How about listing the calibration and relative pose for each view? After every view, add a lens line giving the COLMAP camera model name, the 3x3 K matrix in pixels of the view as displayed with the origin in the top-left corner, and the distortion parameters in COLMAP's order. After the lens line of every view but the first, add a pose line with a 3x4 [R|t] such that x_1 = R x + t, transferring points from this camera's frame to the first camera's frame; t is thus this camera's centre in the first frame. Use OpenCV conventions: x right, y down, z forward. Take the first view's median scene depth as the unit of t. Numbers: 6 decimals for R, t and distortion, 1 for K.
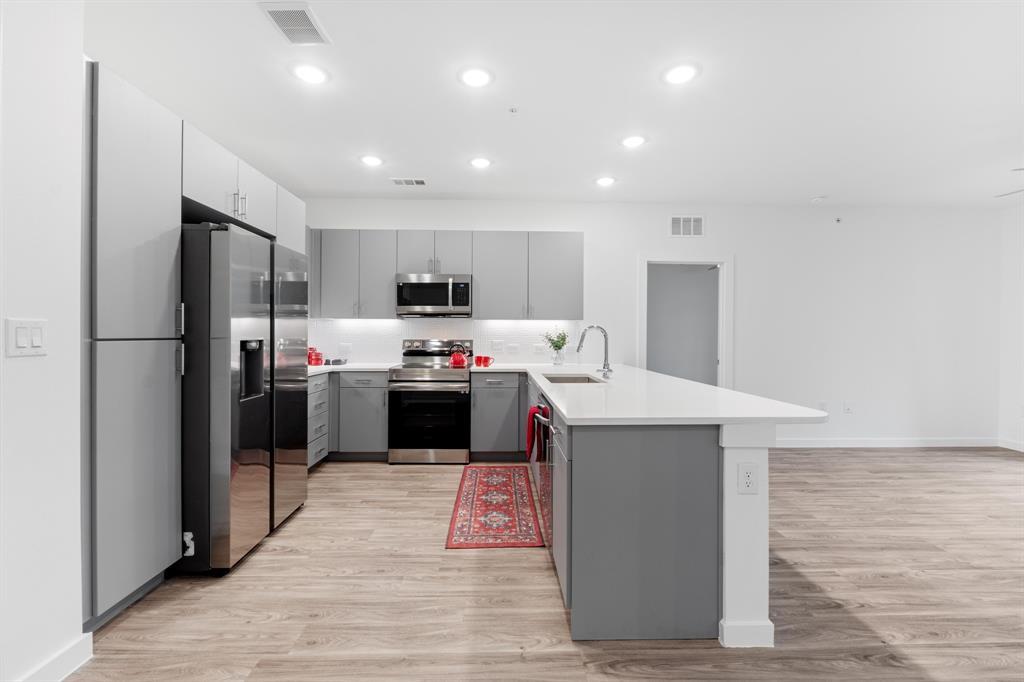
lens RADIAL K [[433.1, 0, 512.0], [0, 433.1, 341.0], [0, 0, 1]] dist [-0.000943, -0.000202]
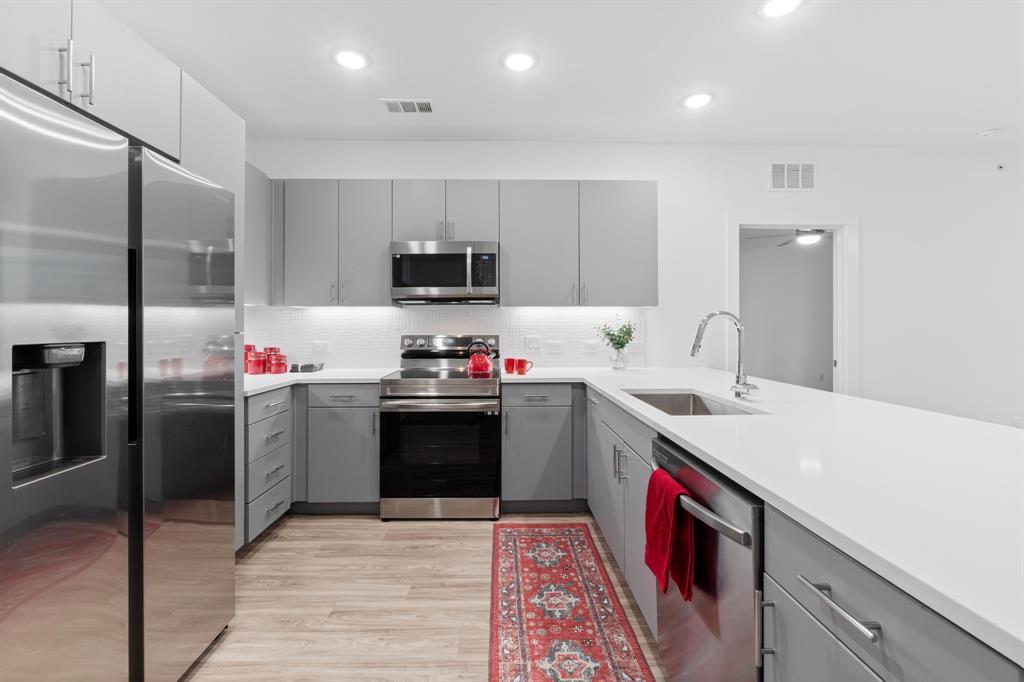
lens RADIAL K [[440.6, 0, 511.6], [0, 440.6, 330.2], [0, 0, 1]] dist [-0.001668, -0.000127]
pose [[0.999967, -0.006589, -0.004656, -0.074482], [0.006547, 0.999939, -0.008849, -0.004819], [0.004714, 0.008819, 0.999950, 0.307479]]
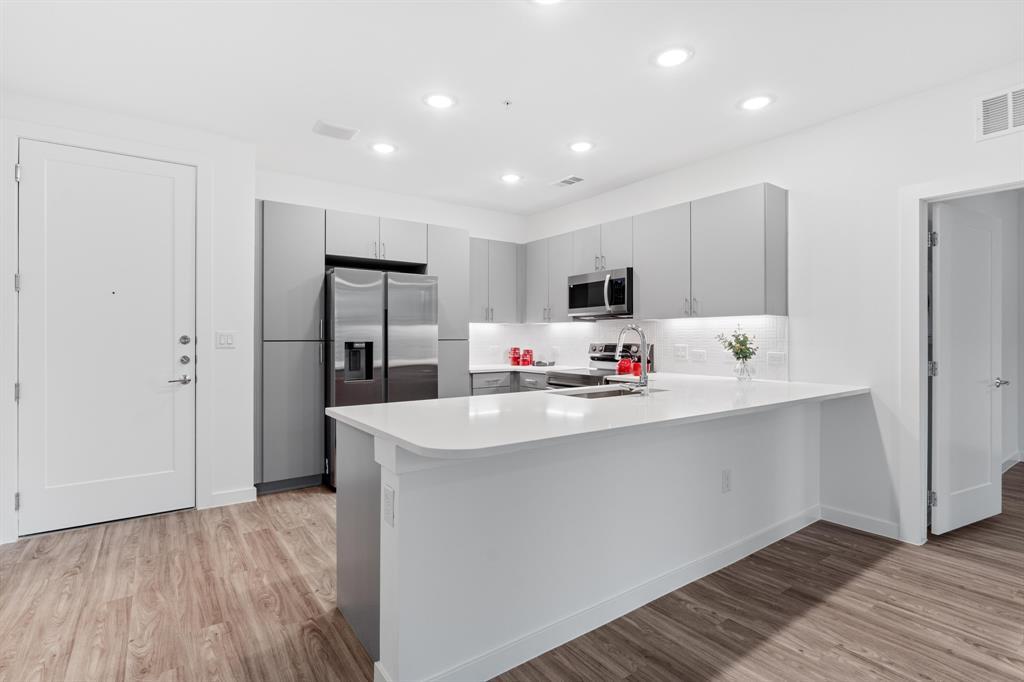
lens RADIAL K [[496.4, 0, 512.0], [0, 496.4, 341.0], [0, 0, 1]] dist [-0.001031, -0.000192]
pose [[0.559603, 0.001306, -0.828760, 0.623634], [-0.009524, 0.999943, -0.004855, -0.001047], [0.828706, 0.010611, 0.559583, 0.273070]]
